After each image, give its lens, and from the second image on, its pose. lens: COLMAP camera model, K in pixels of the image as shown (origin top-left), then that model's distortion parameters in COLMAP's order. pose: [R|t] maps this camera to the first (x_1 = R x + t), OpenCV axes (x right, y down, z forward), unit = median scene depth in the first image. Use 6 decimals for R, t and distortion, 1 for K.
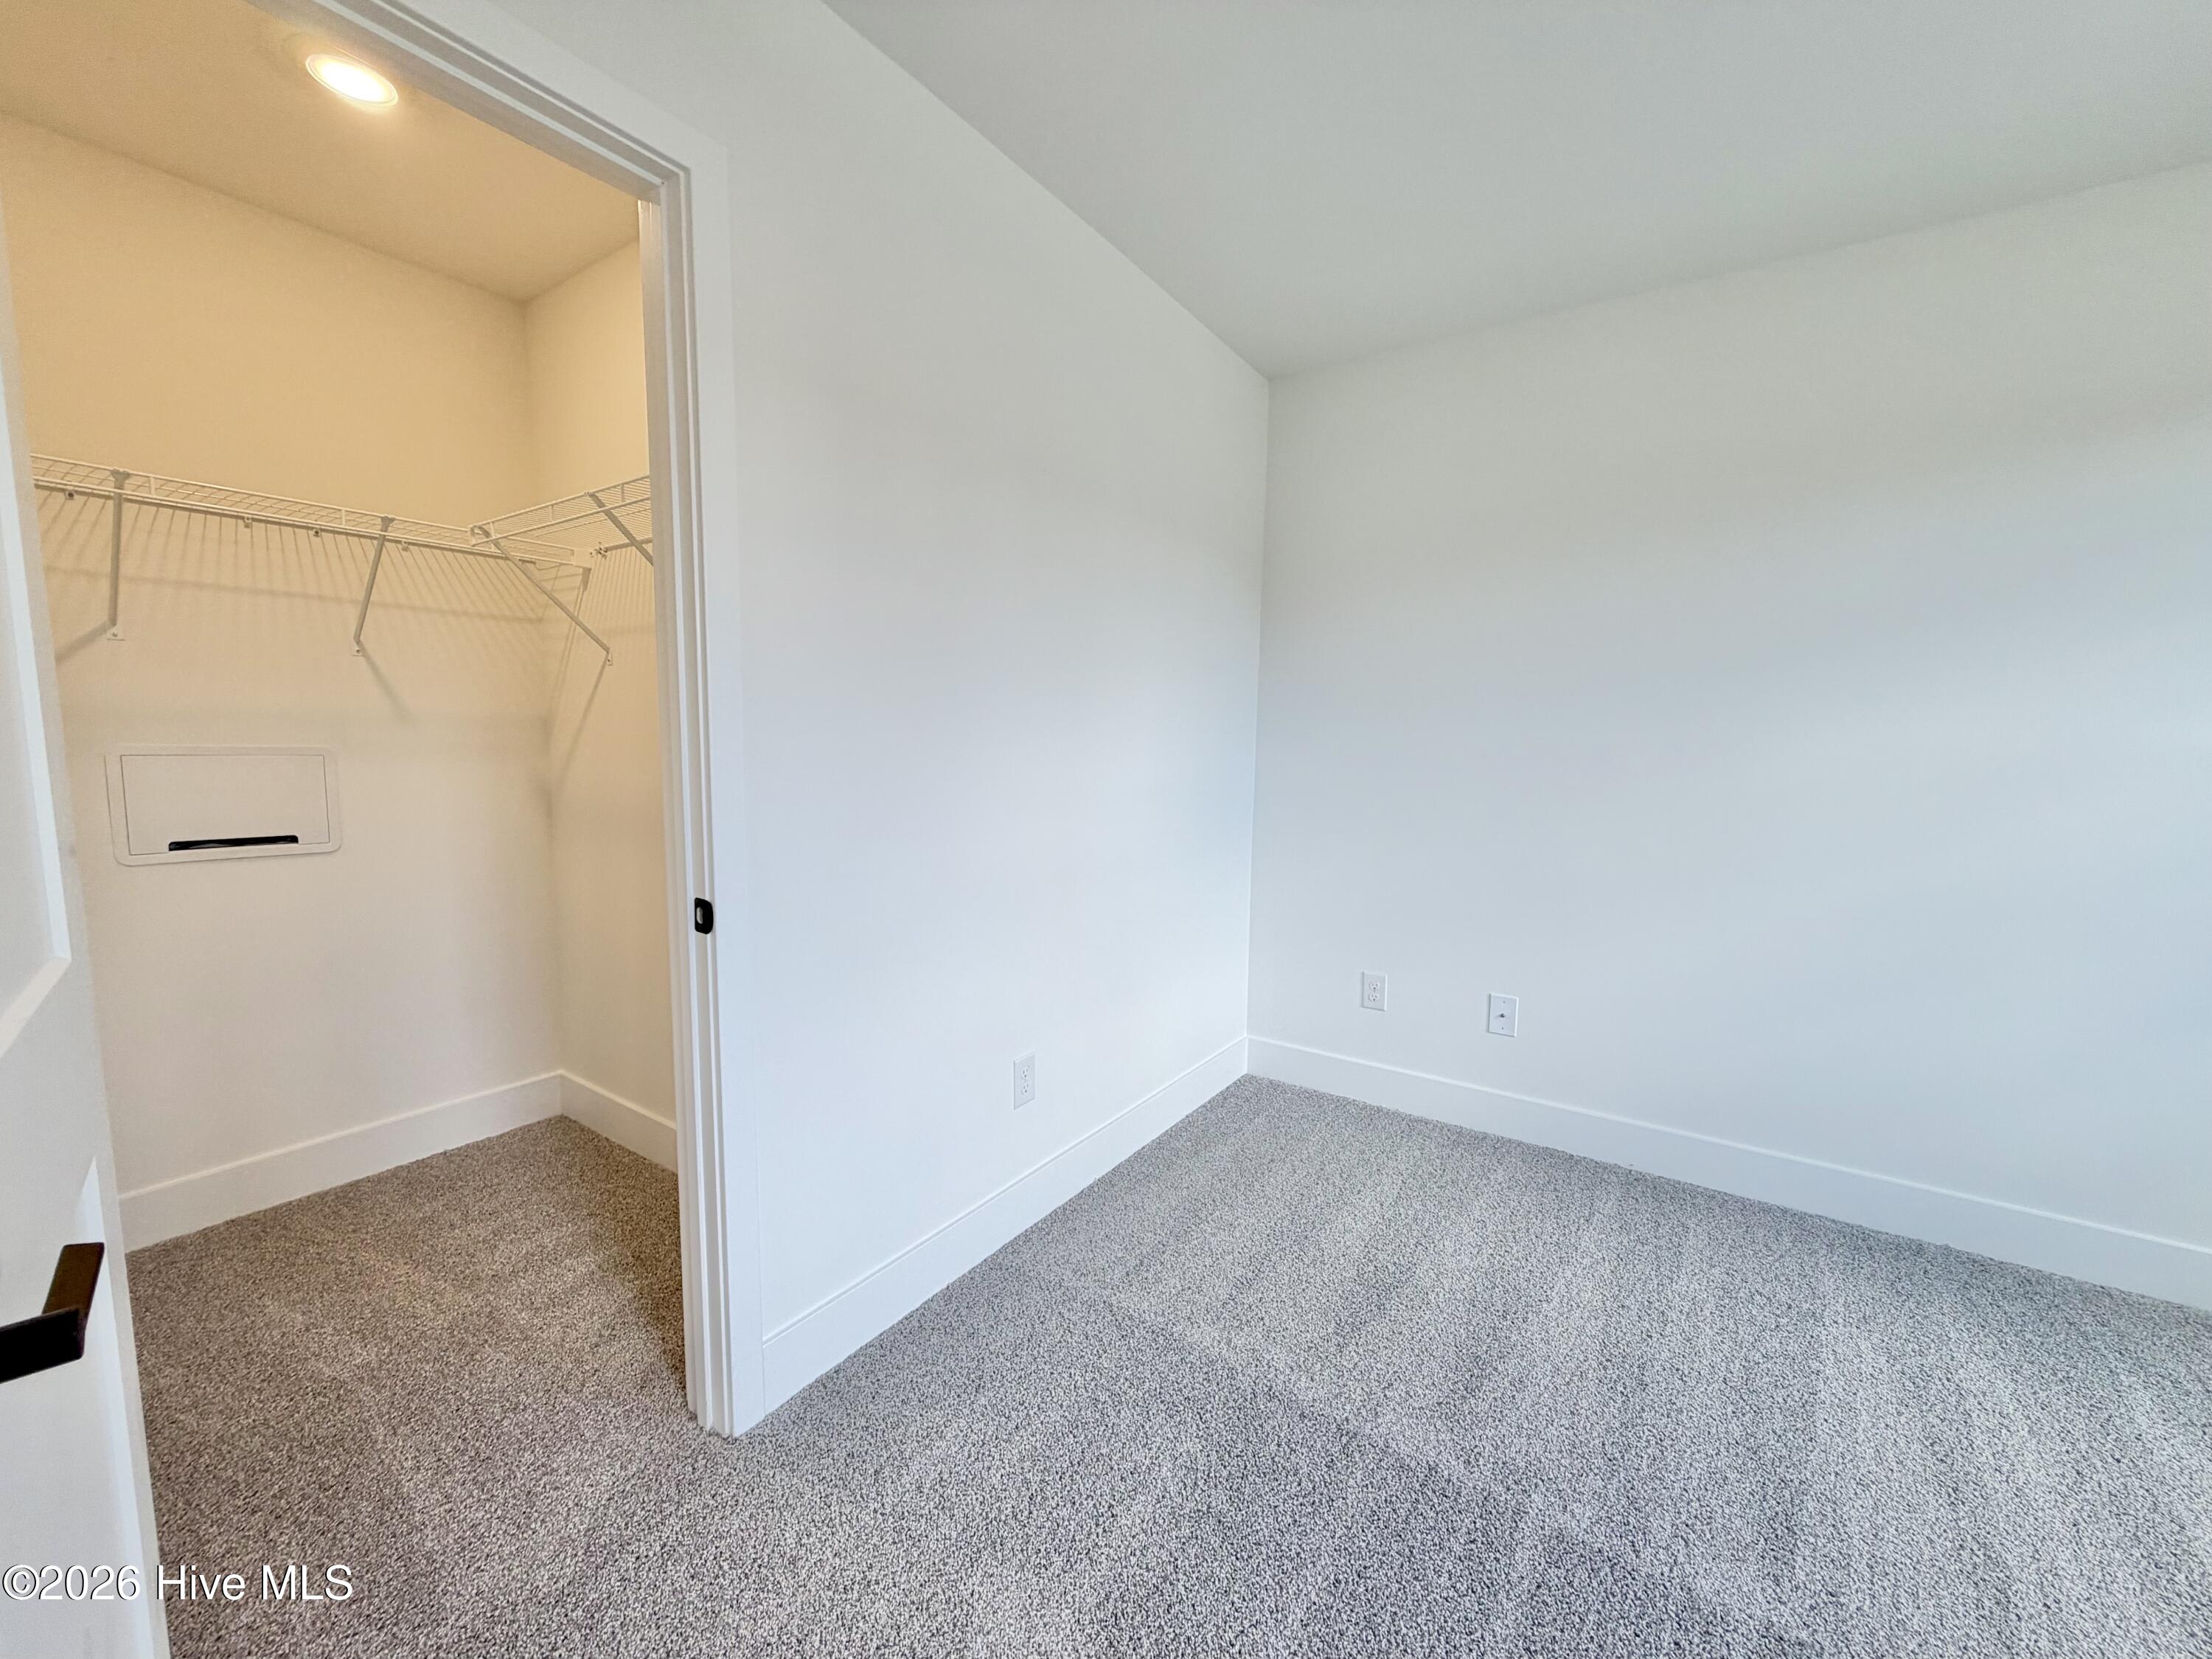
lens RADIAL K [[882.0, 0, 1104.1], [0, 882.0, 825.9], [0, 0, 1]] dist [0.000648, 0.000006]
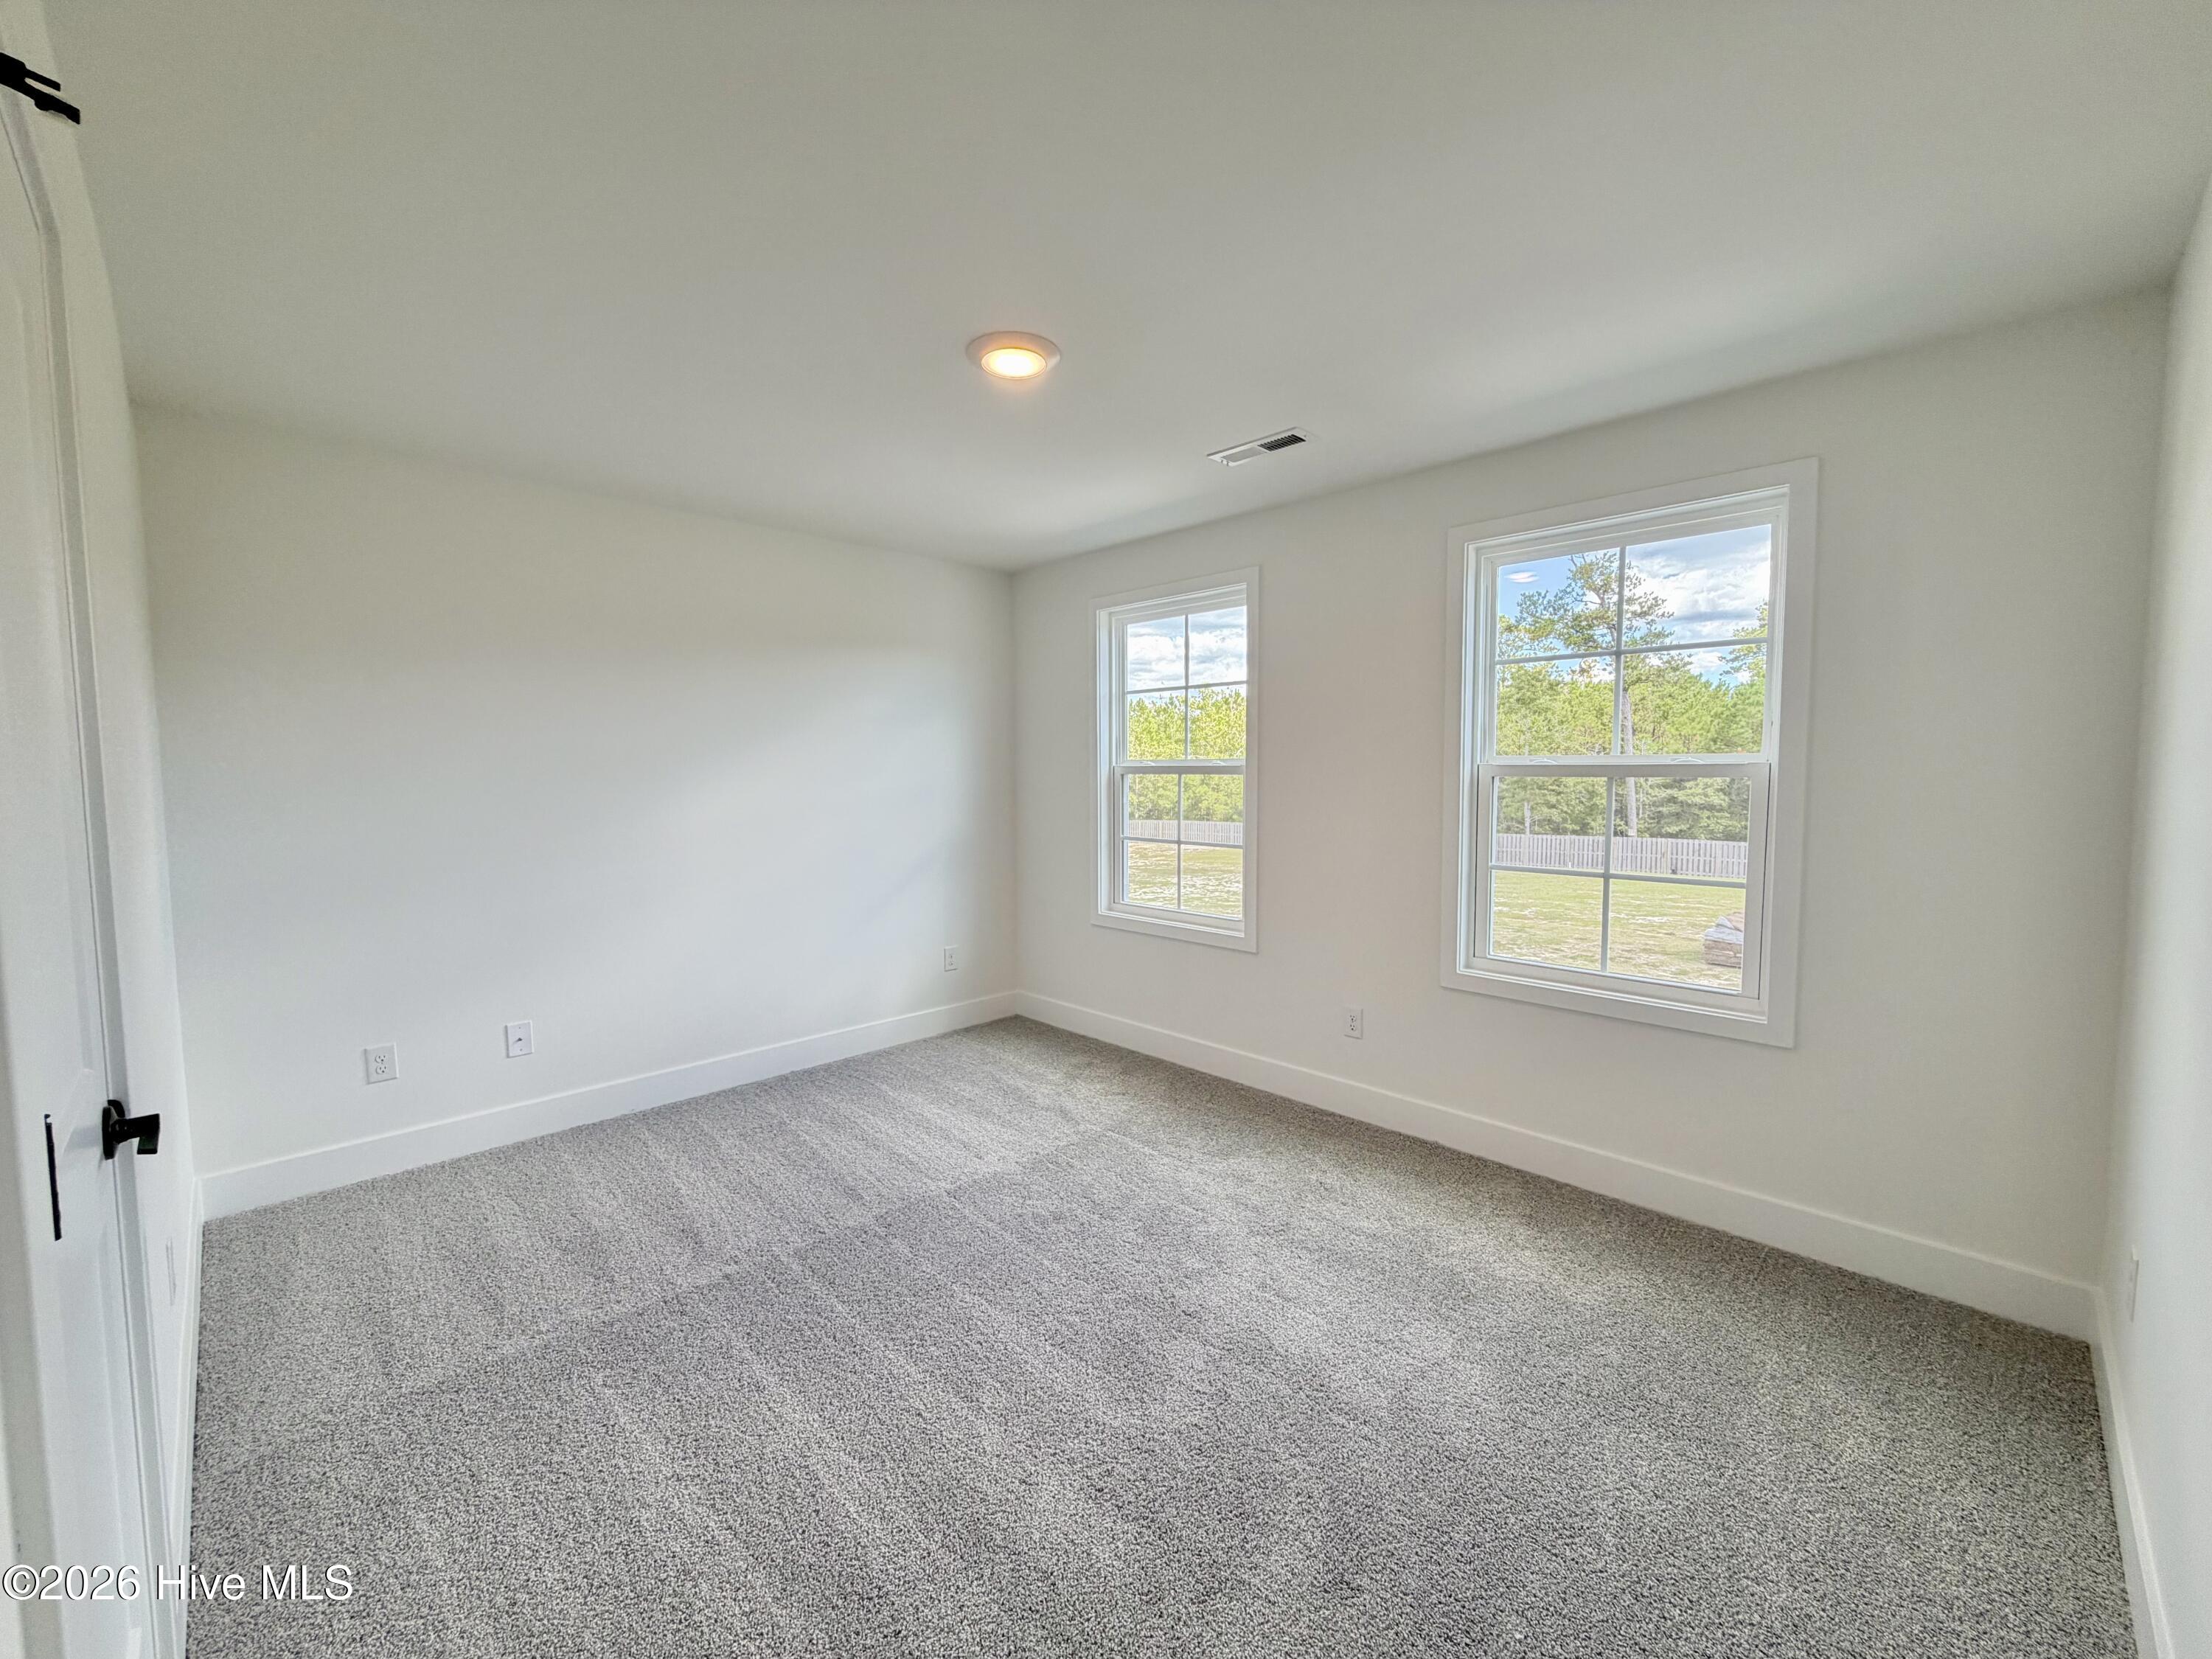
lens RADIAL K [[882.0, 0, 1098.8], [0, 882.0, 833.4], [0, 0, 1]] dist [0.000648, 0.000006]
pose [[0.181393, -0.081349, 0.980040, -0.725590], [0.104963, 0.992482, 0.062954, -0.072366], [-0.977793, 0.091449, 0.188568, -0.027157]]
